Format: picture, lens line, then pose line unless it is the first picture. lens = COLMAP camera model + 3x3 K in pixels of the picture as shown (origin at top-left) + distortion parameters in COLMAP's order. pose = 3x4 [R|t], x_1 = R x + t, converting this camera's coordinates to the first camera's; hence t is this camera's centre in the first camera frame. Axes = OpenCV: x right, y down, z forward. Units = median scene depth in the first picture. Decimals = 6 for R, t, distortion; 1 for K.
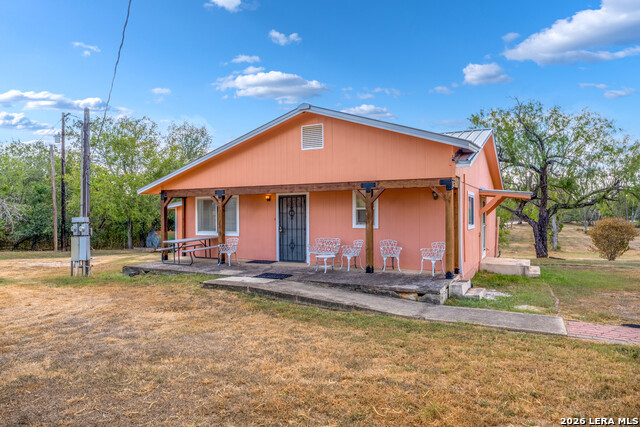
lens RADIAL K [[396.3, 0, 320.9], [0, 396.3, 215.9], [0, 0, 1]] dist [-0.001817, -0.000199]
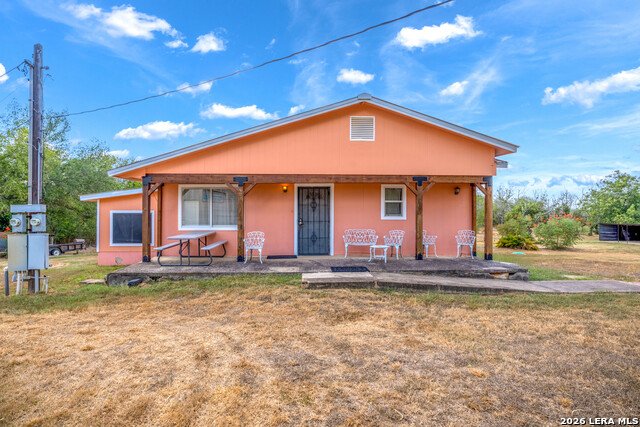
lens RADIAL K [[332.3, 0, 319.2], [0, 332.3, 214.8], [0, 0, 1]] dist [-0.001662, -0.000066]
pose [[0.869661, 0.006370, 0.493609, -0.469480], [-0.002432, 0.999960, -0.008620, 0.024179], [-0.493644, 0.006296, 0.869641, 0.285274]]
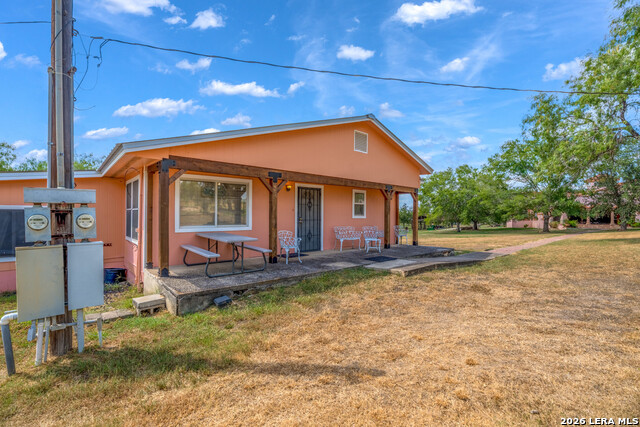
lens RADIAL K [[292.2, 0, 319.7], [0, 292.2, 215.5], [0, 0, 1]] dist [-0.009695, -0.000218]
pose [[0.353205, 0.007611, 0.935515, -0.789589], [-0.000296, 0.999968, -0.008023, 0.027897], [-0.935546, 0.002557, 0.353196, 0.711255]]
